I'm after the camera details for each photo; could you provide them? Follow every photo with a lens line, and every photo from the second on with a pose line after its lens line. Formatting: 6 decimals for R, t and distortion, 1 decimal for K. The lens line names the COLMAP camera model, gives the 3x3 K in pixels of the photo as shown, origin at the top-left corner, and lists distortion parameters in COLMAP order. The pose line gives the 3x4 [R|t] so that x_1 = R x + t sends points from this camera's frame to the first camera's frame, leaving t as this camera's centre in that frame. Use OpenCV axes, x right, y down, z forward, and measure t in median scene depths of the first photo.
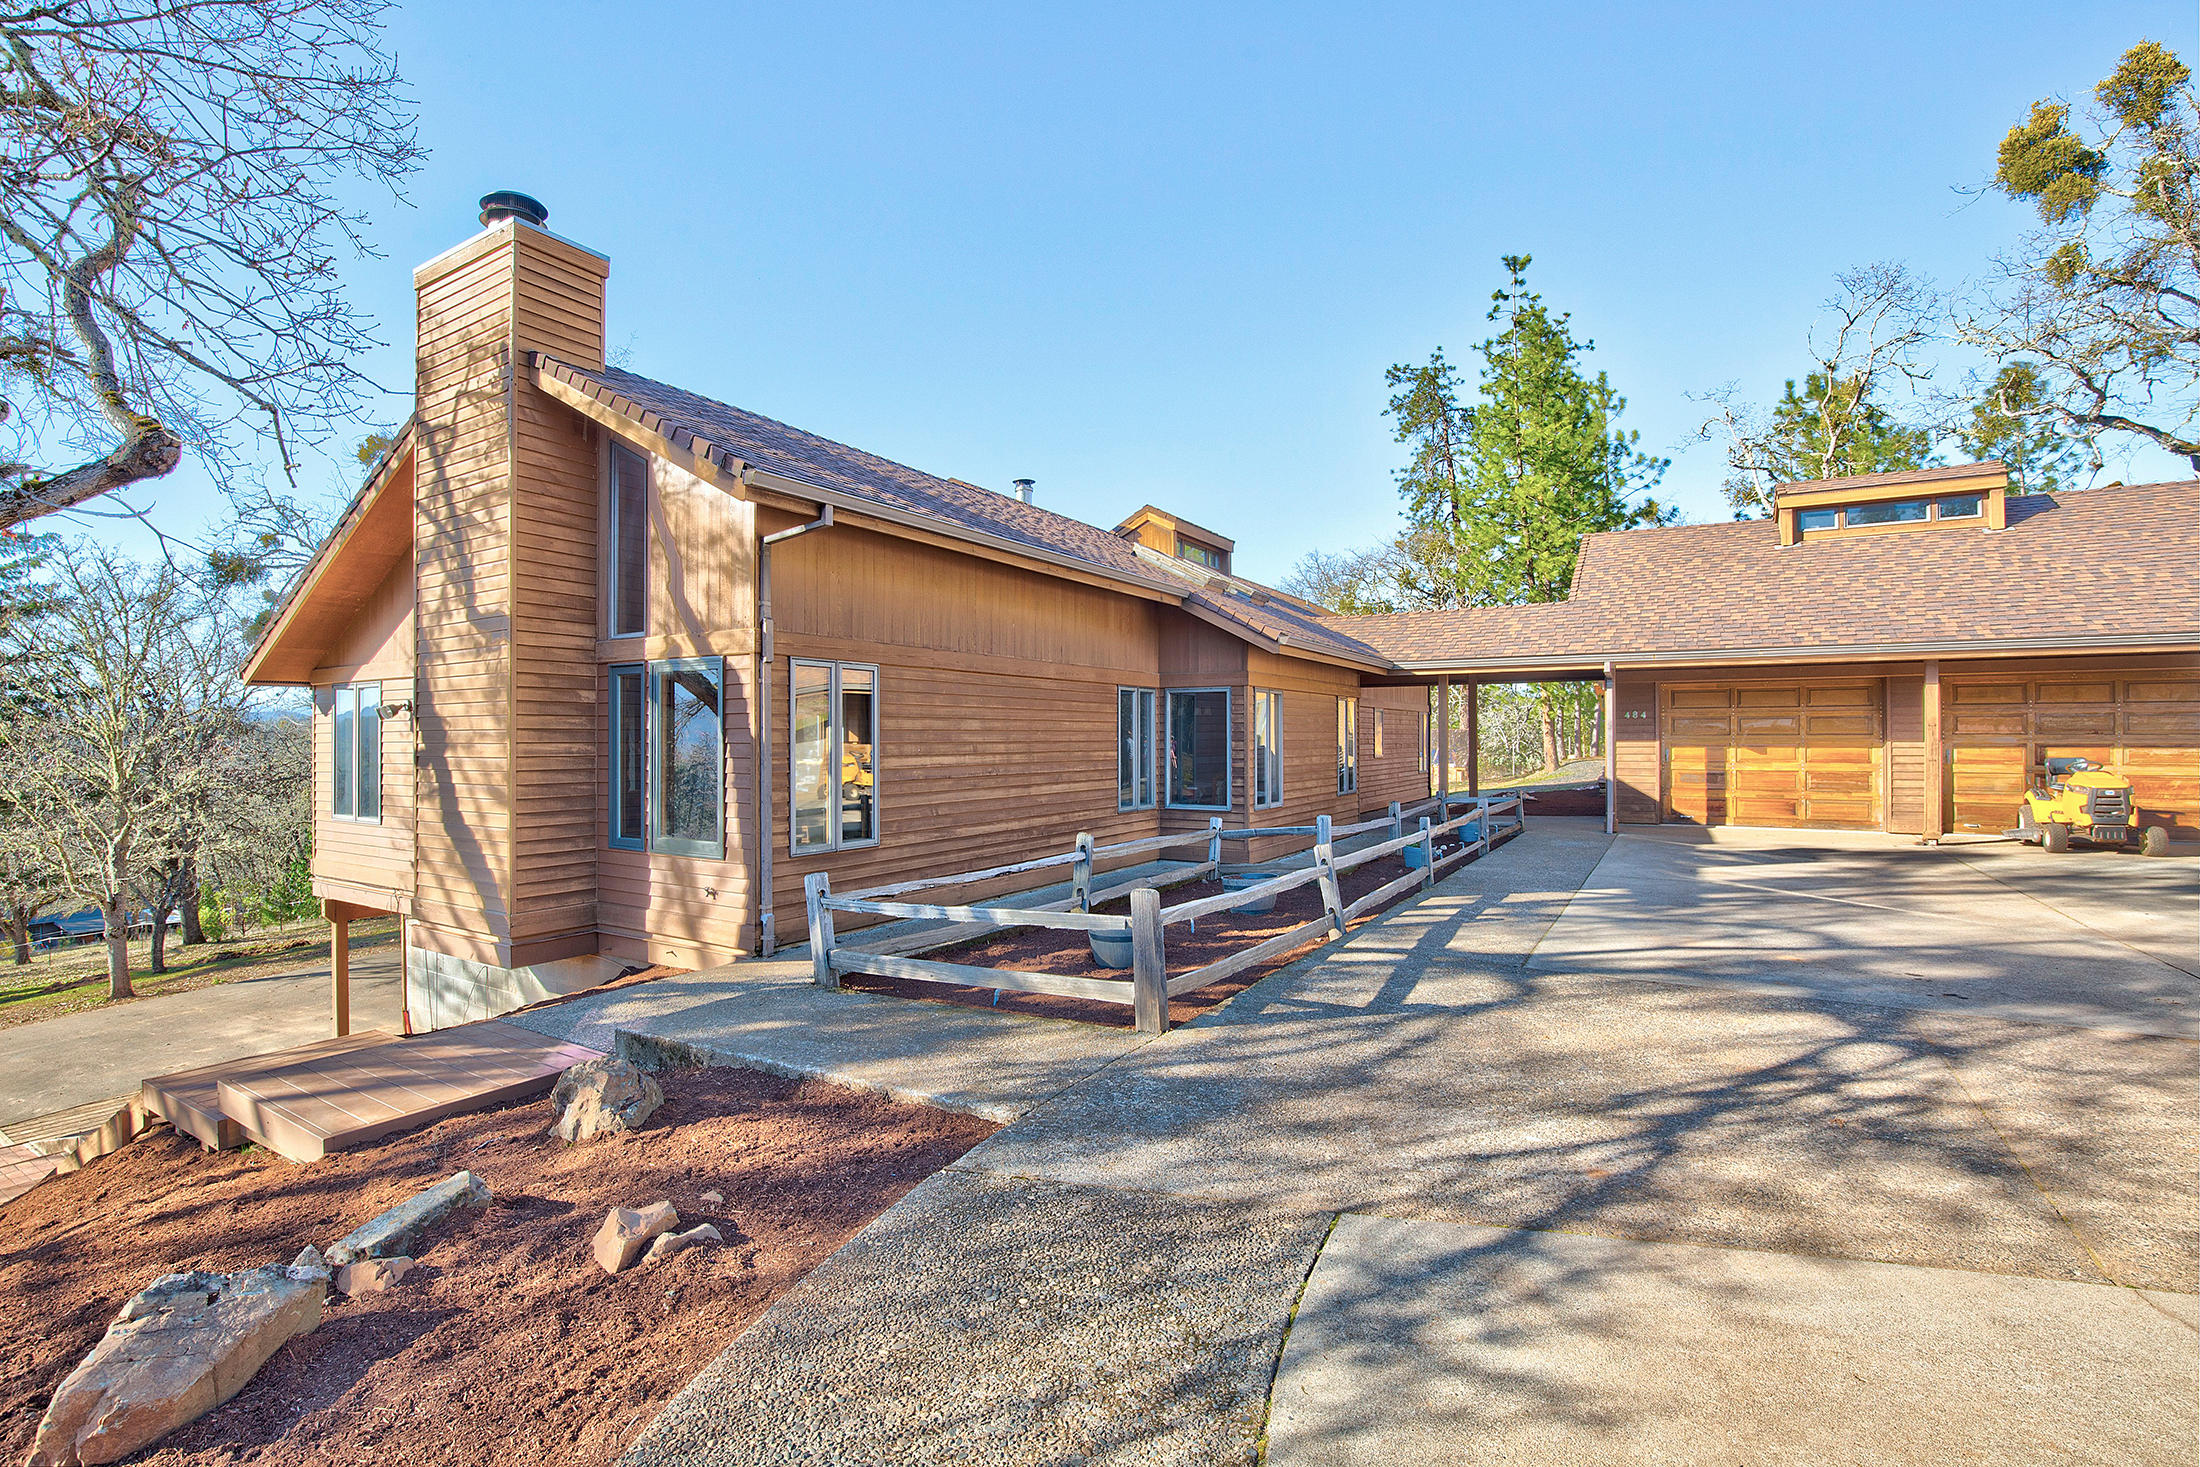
lens RADIAL K [[995.7, 0, 1082.3], [0, 995.7, 735.0], [0, 0, 1]] dist [-0.035024, 0.006396]
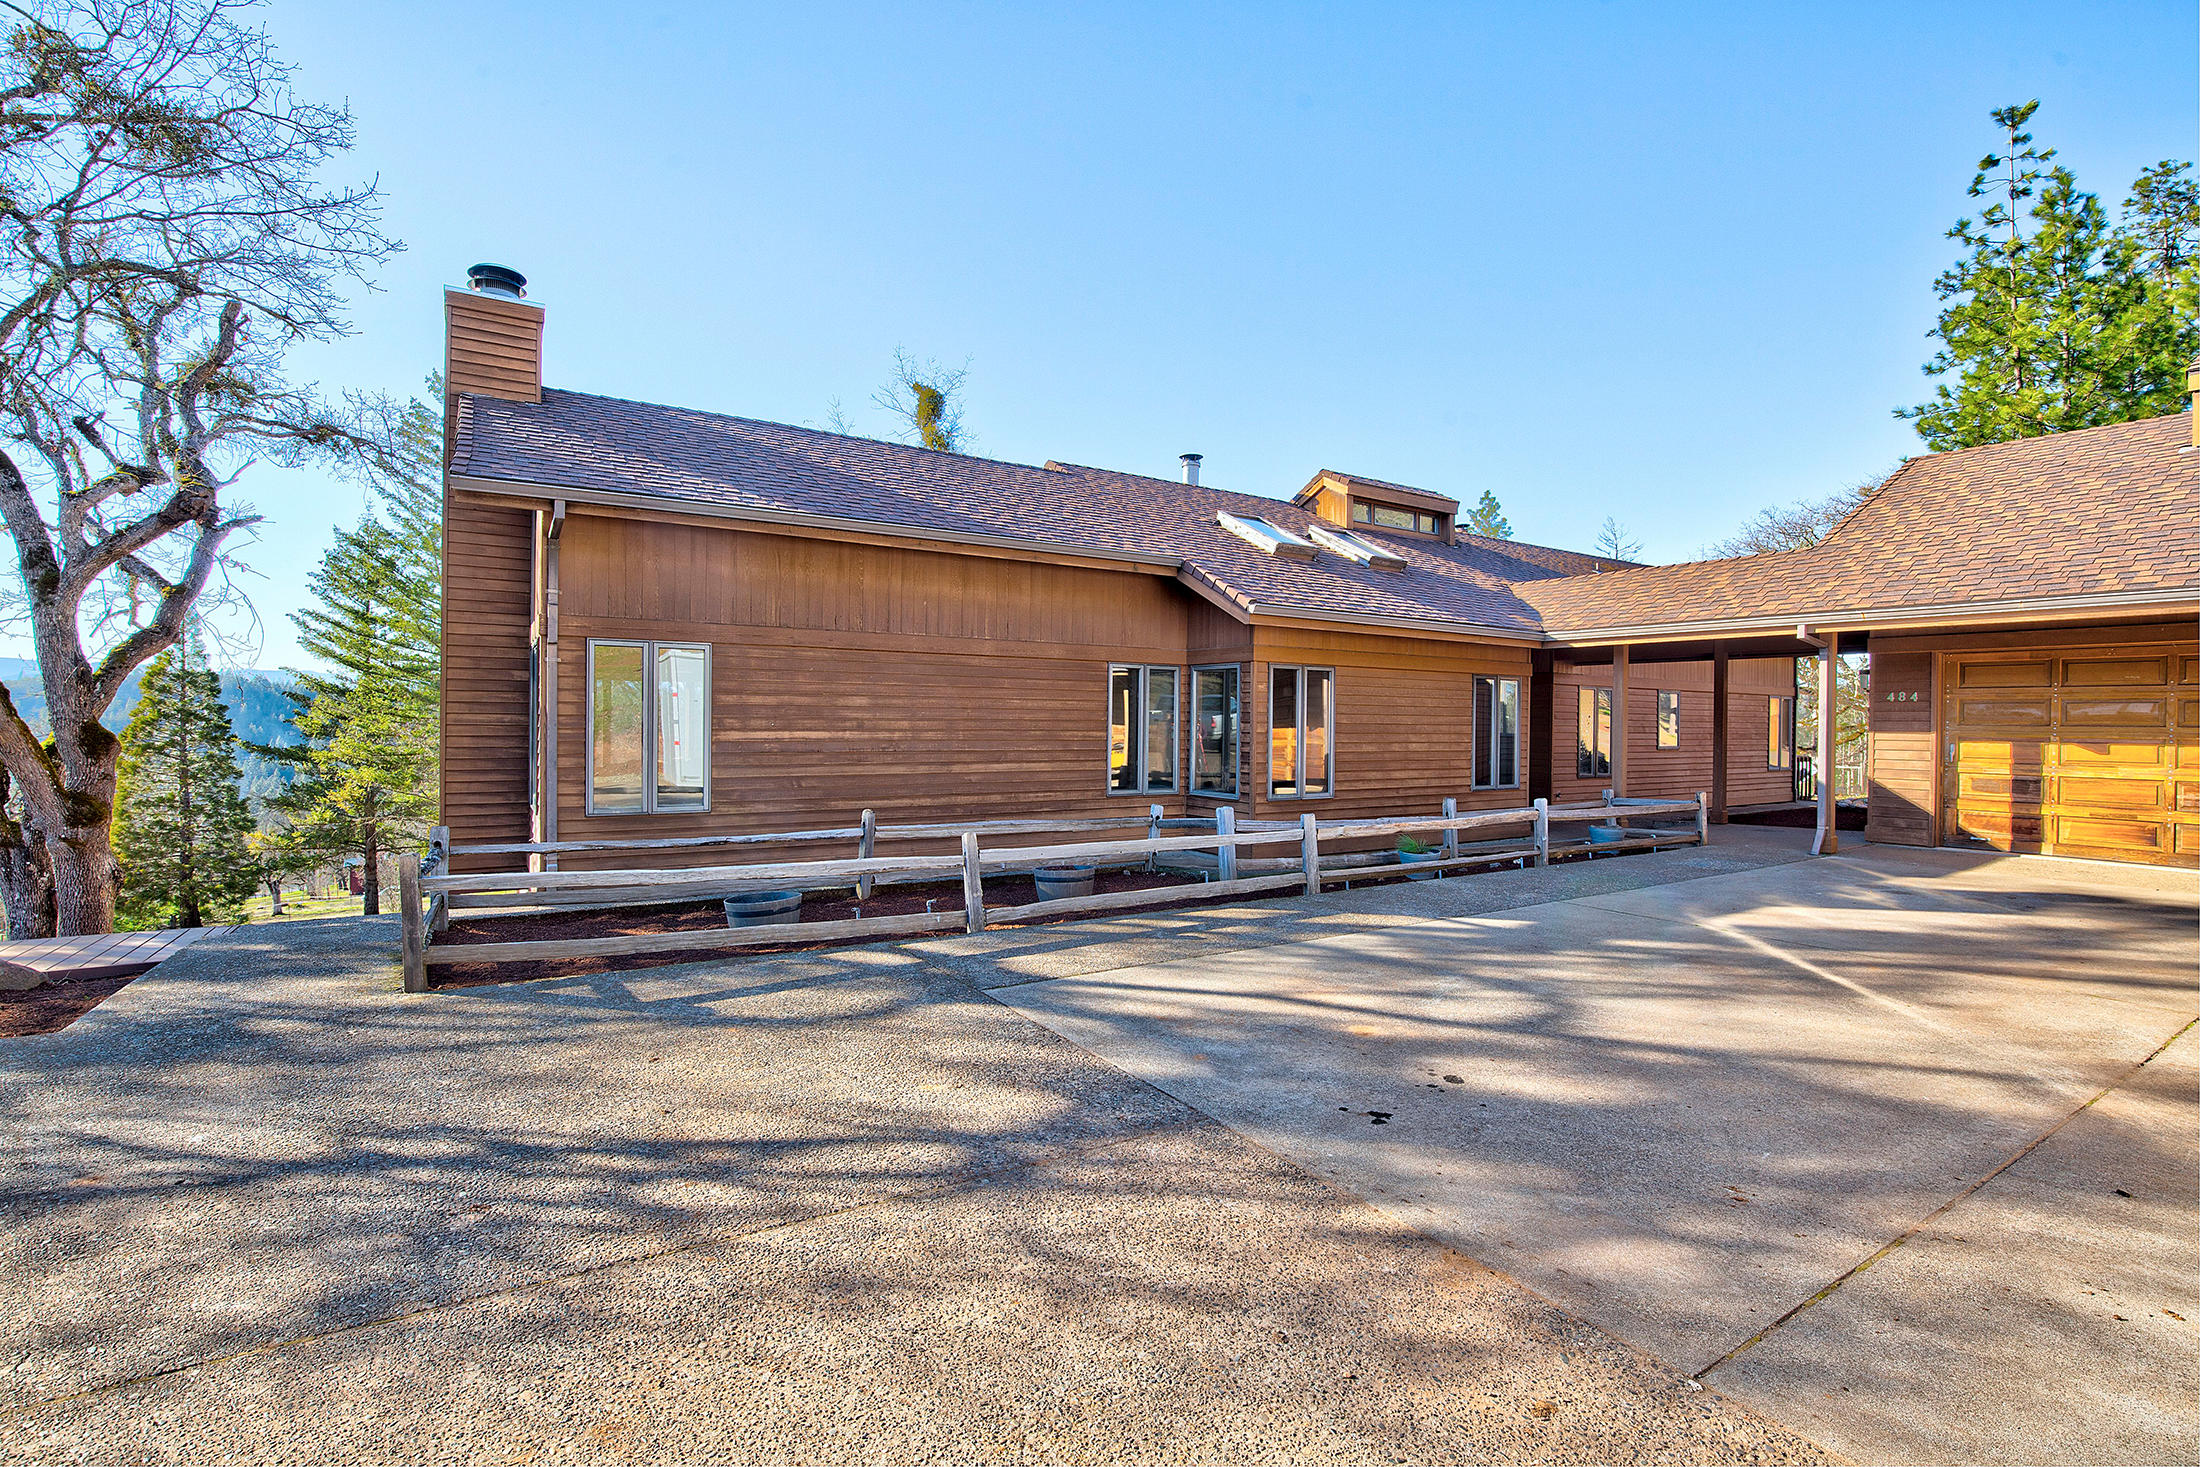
lens RADIAL K [[995.7, 0, 1168.3], [0, 995.7, 705.2], [0, 0, 1]] dist [-0.035024, 0.006396]
pose [[0.915430, 0.005412, -0.402441, 0.657124], [-0.011740, 0.999843, -0.013258, 0.003811], [0.402307, 0.016862, 0.915350, 0.216587]]
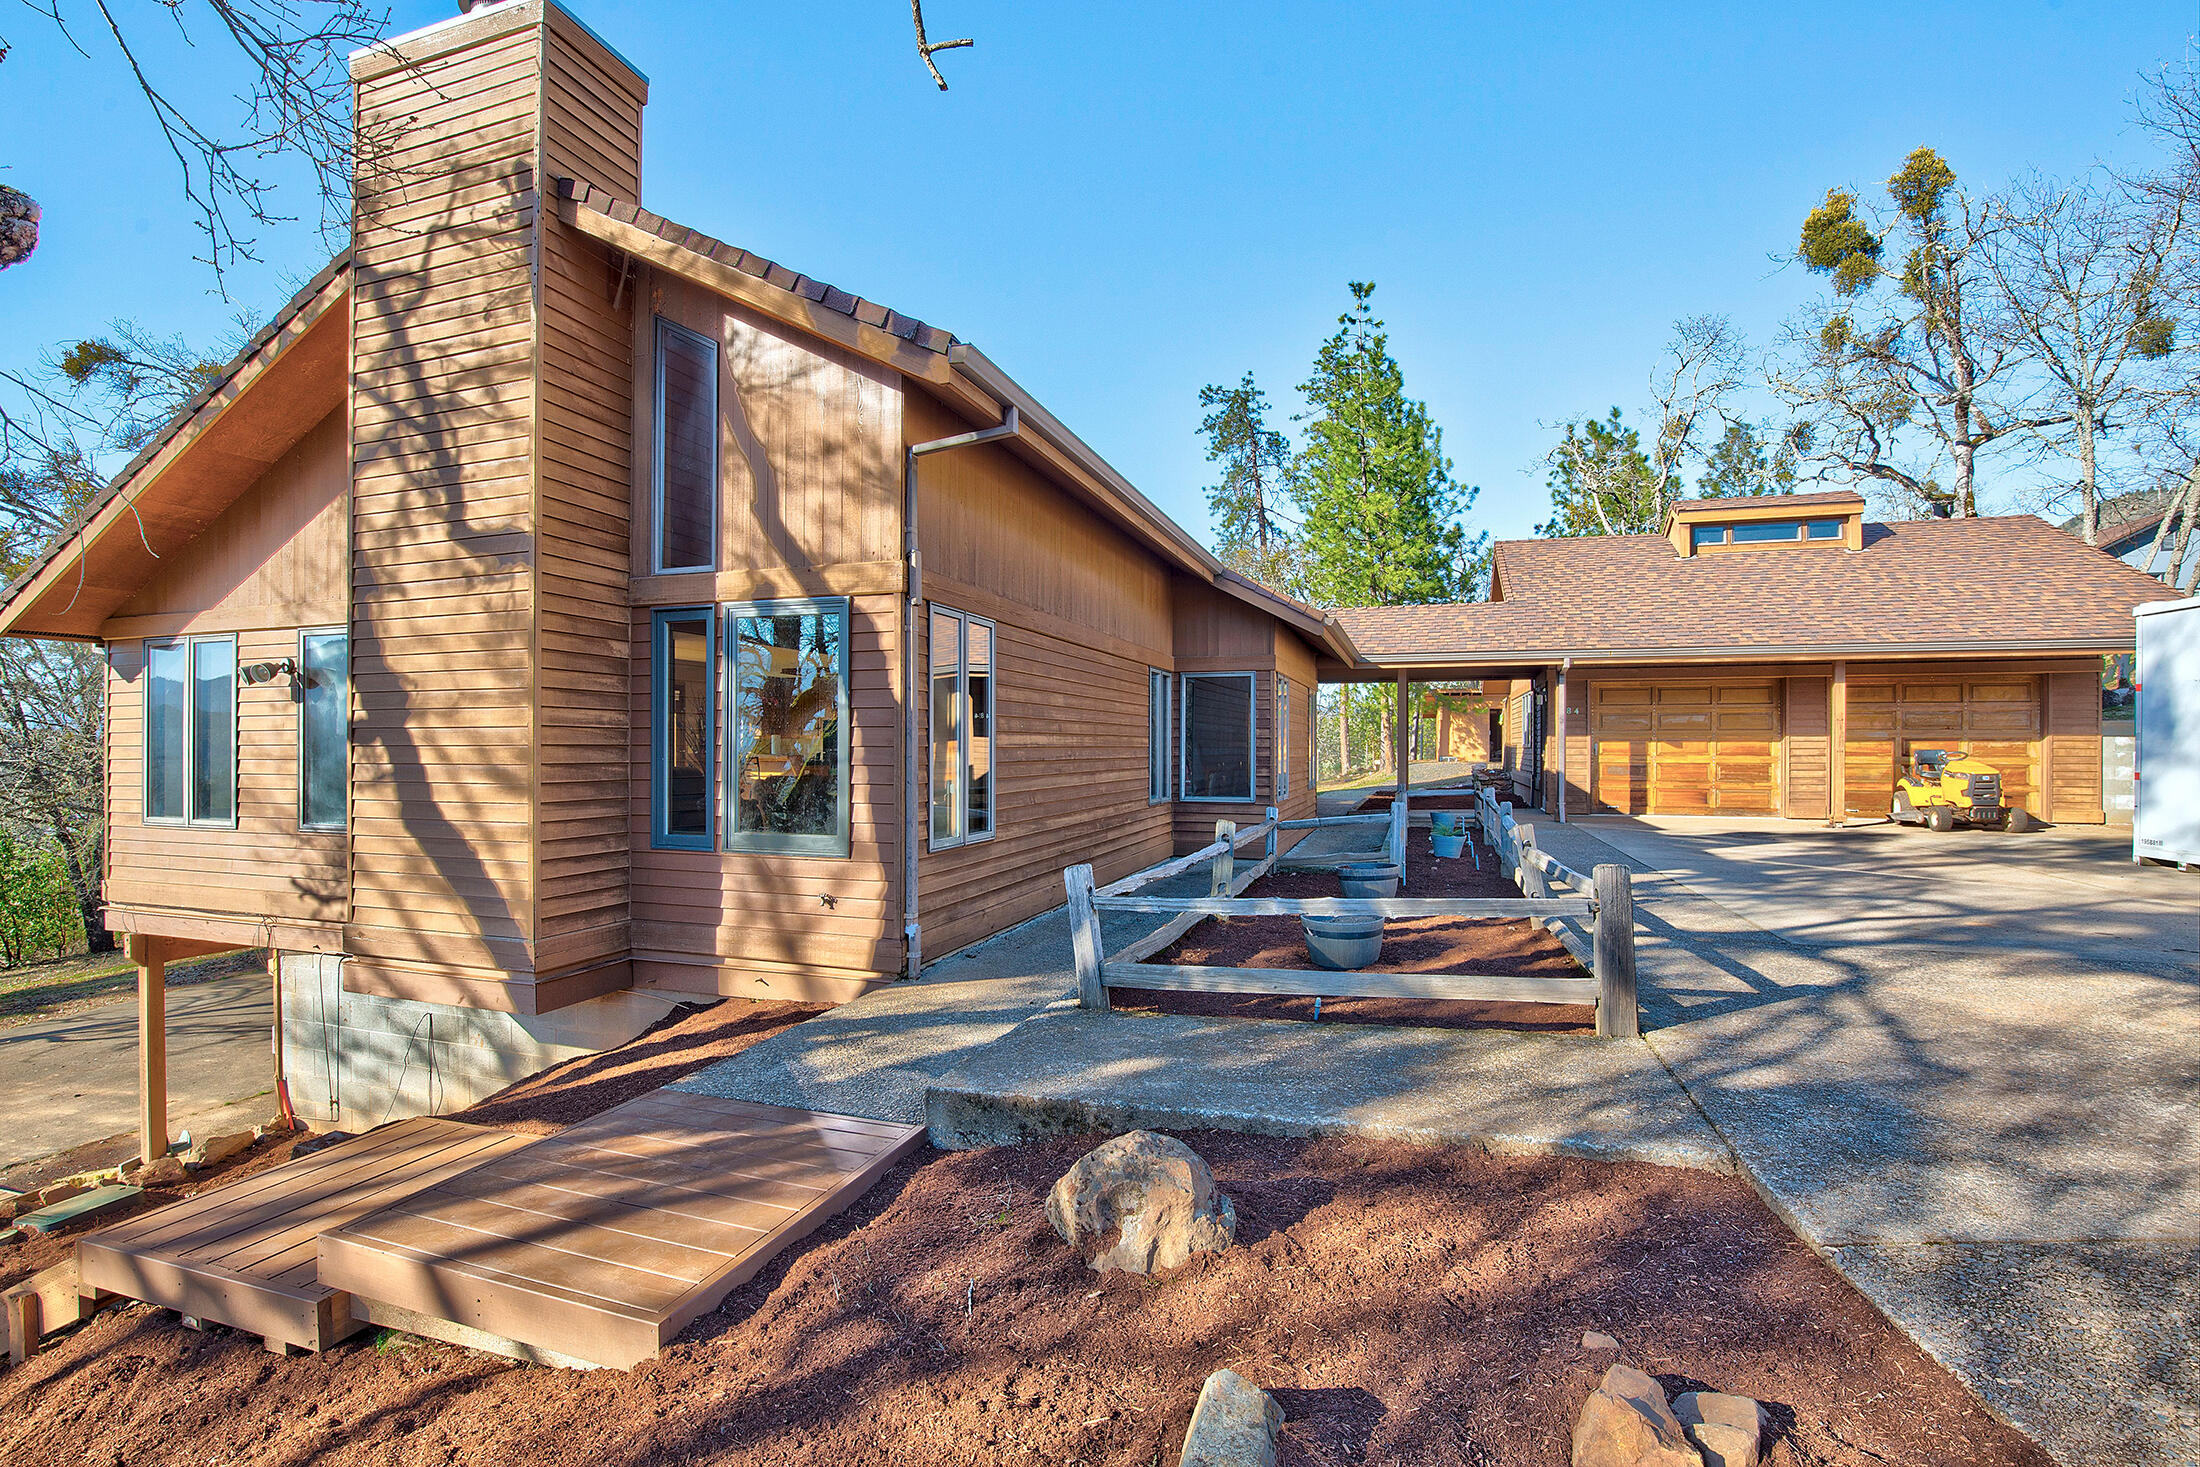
lens RADIAL K [[995.7, 0, 1116.2], [0, 995.7, 746.9], [0, 0, 1]] dist [-0.035024, 0.006396]
pose [[0.971500, 0.002150, 0.237028, -0.293907], [-0.002819, 0.999993, 0.002481, 0.030996], [-0.237021, -0.003079, 0.971500, 0.164866]]
